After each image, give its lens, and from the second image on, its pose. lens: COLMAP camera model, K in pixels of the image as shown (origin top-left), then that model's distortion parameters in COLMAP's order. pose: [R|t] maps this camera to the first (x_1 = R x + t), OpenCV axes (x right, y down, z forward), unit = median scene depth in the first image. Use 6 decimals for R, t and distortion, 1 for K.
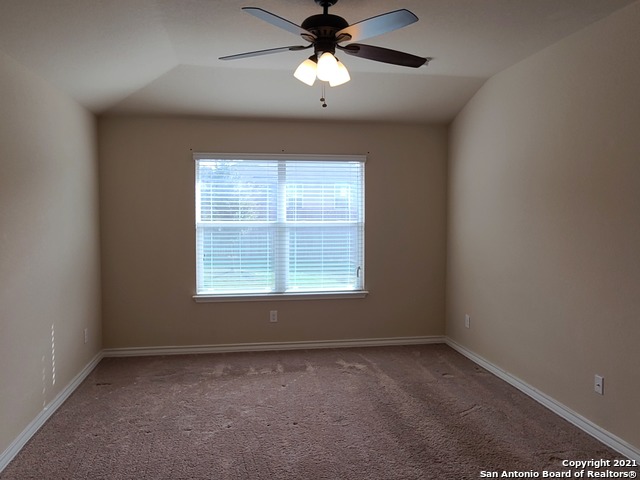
lens RADIAL K [[485.4, 0, 322.0], [0, 485.4, 240.0], [0, 0, 1]] dist [0.002634, -0.001901]
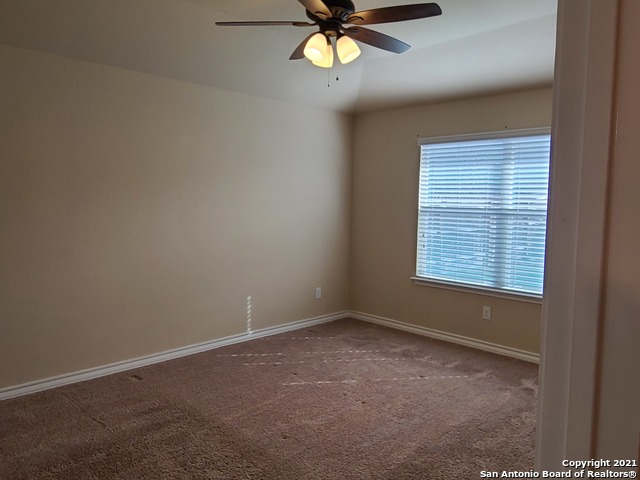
lens RADIAL K [[485.4, 0, 323.5], [0, 485.4, 239.4], [0, 0, 1]] dist [0.002634, -0.001901]
pose [[0.585252, 0.071994, -0.807649, 0.497456], [-0.074156, 0.996629, 0.035103, 0.014623], [0.807453, 0.039348, 0.588618, 0.255170]]
